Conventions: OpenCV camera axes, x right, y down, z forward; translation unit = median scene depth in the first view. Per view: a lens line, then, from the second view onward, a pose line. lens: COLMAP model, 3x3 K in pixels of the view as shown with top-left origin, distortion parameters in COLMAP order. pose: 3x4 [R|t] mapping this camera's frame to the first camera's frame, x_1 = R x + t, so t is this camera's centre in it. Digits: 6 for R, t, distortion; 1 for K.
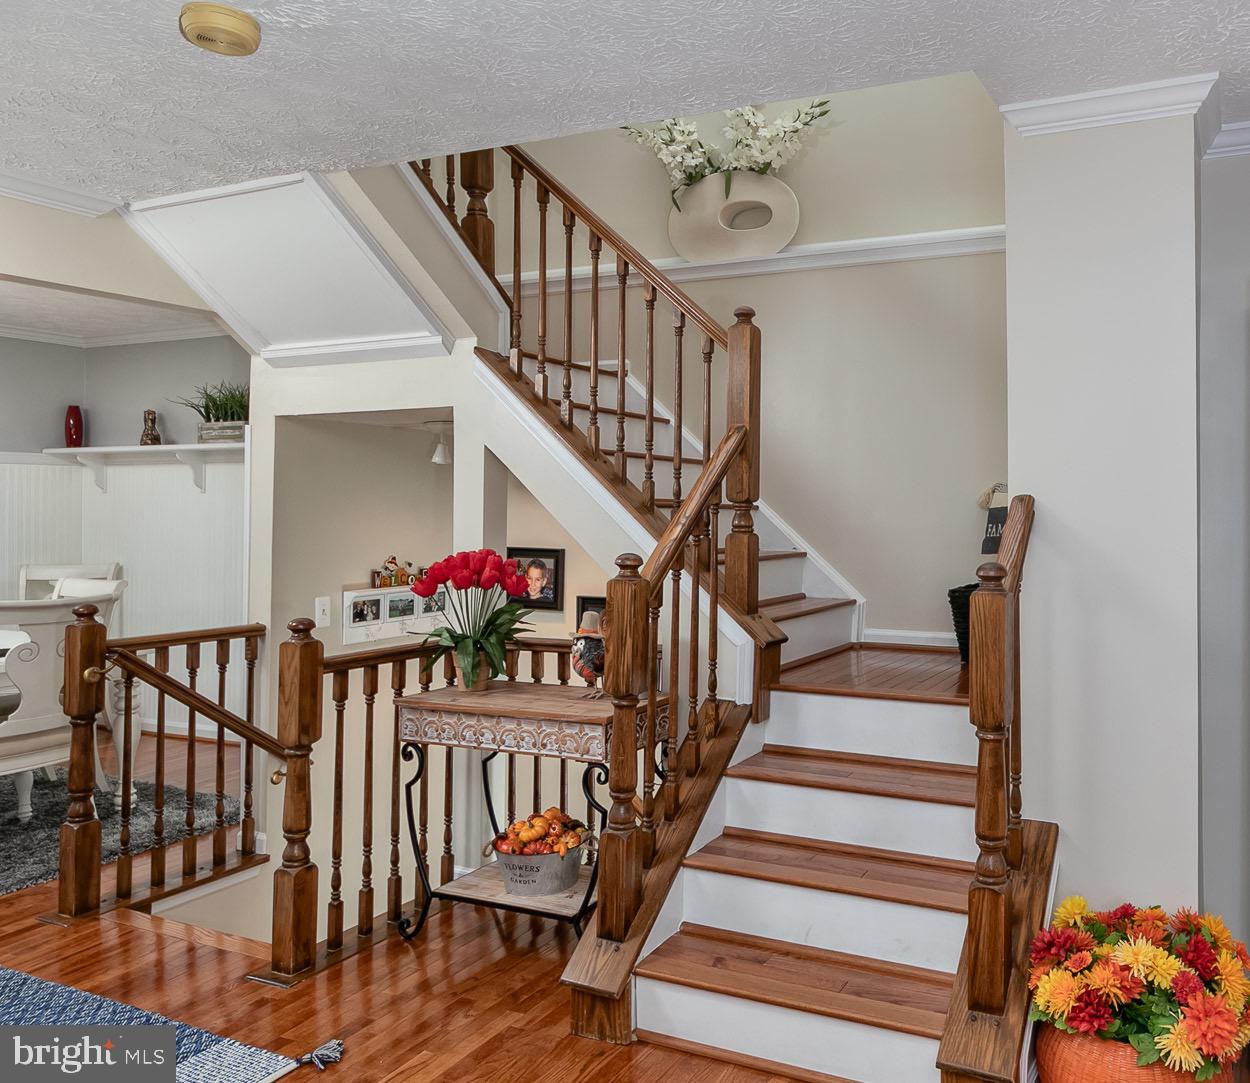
lens RADIAL K [[1006.5, 0, 866.3], [0, 1006.5, 492.6], [0, 0, 1]] dist [-0.007544, 0.001331]
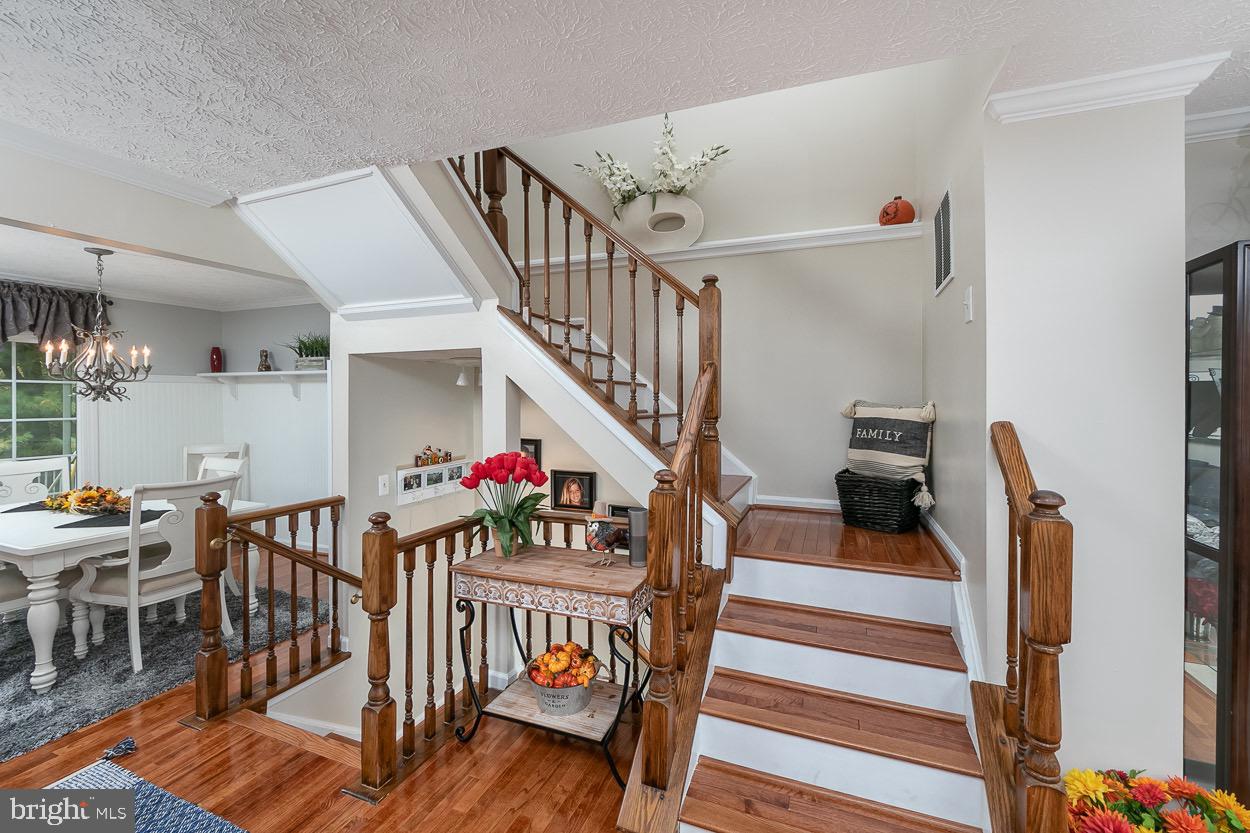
lens RADIAL K [[487.7, 0, 664.8], [0, 487.7, 403.3], [0, 0, 1]] dist [-0.007260, 0.000779]
pose [[0.998240, -0.004728, 0.059117, -0.201213], [0.003127, 0.999627, 0.027133, -0.025969], [-0.059223, -0.026900, 0.997882, 0.310522]]
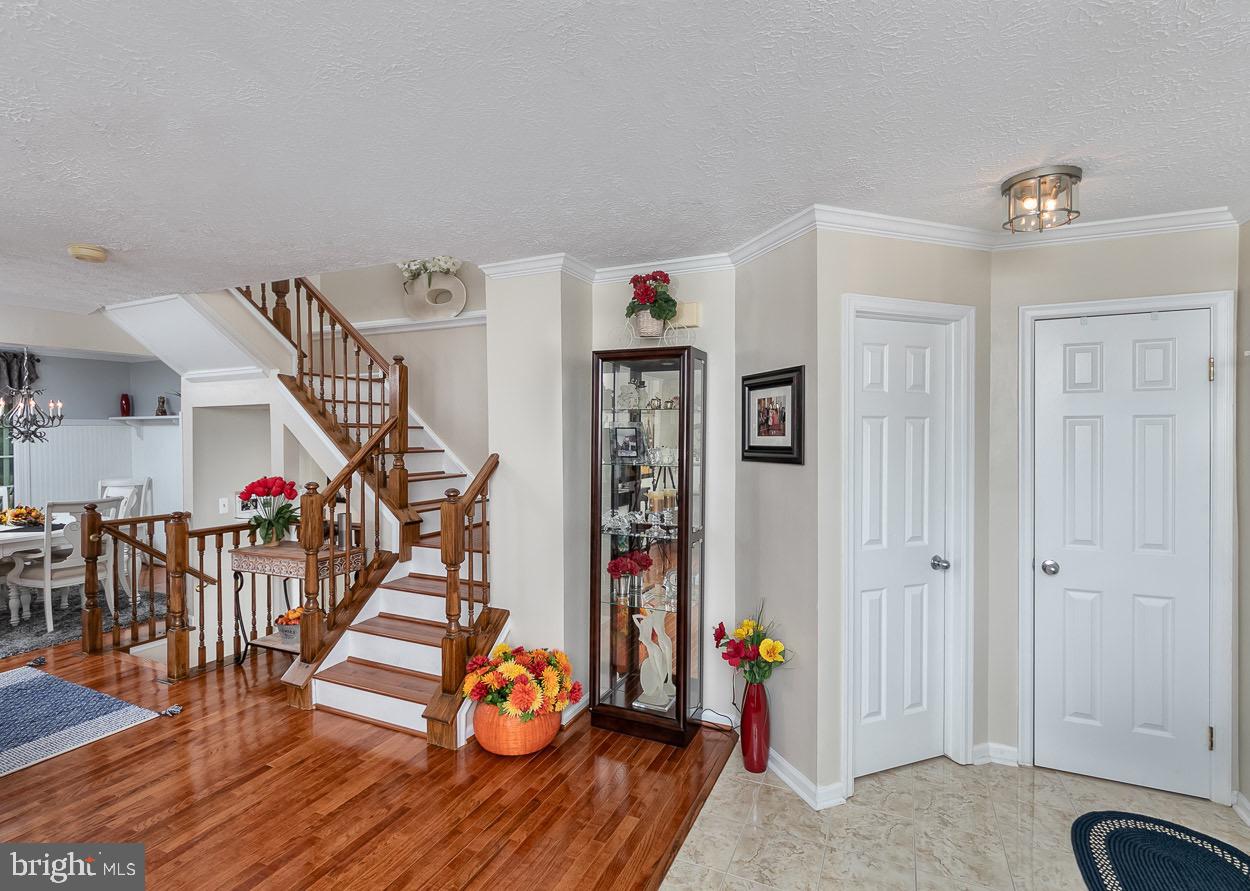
lens RADIAL K [[606.9, 0, 612.4], [0, 606.9, 446.9], [0, 0, 1]] dist [0.004724, 0.005267]
pose [[0.998394, -0.005987, -0.056326, 0.350491], [0.008024, 0.999320, 0.036001, -0.040077], [0.056072, -0.036395, 0.997763, -0.176163]]
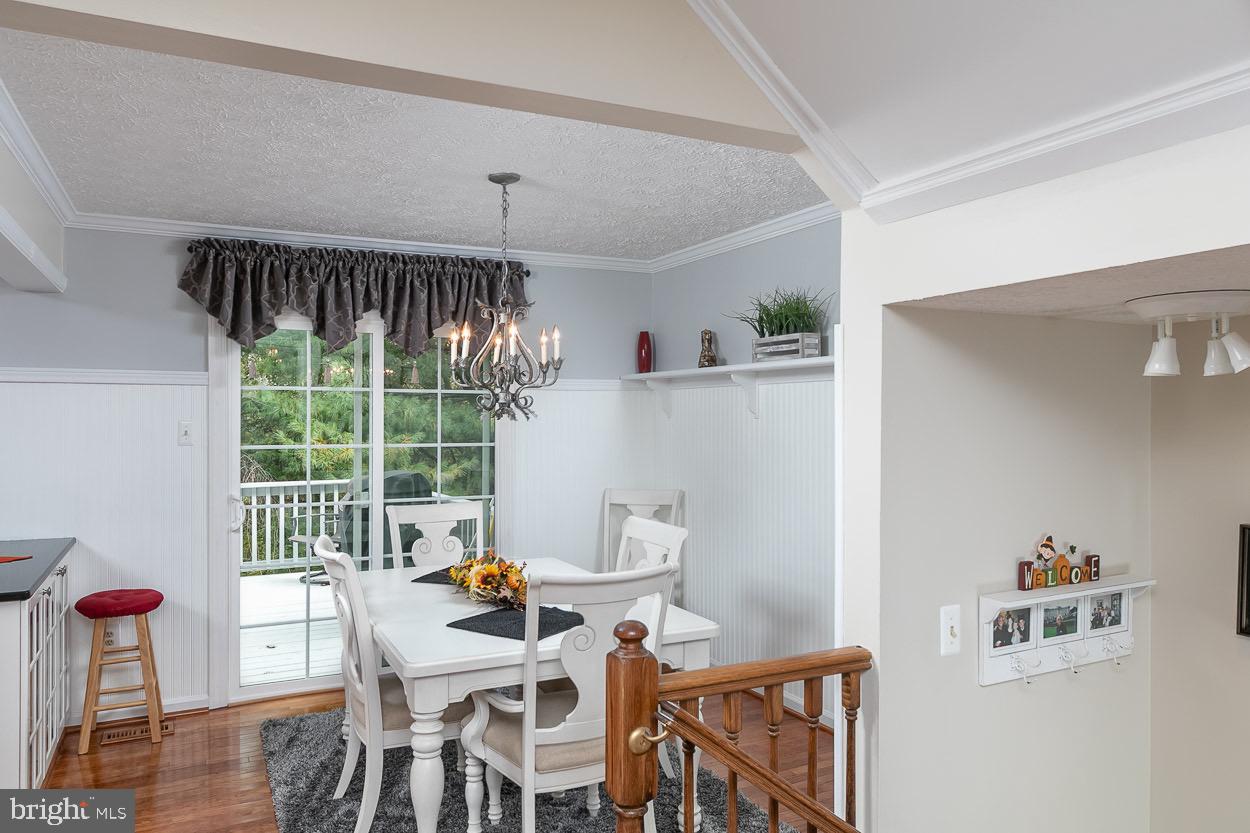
lens RADIAL K [[885.4, 0, 635.6], [0, 885.4, 406.6], [0, 0, 1]] dist [-0.050445, -0.000554]
pose [[0.765885, -0.011277, -0.642878, -0.422083], [0.015065, 0.999886, 0.000407, -0.021564], [0.642801, -0.009997, 0.765968, 0.582872]]
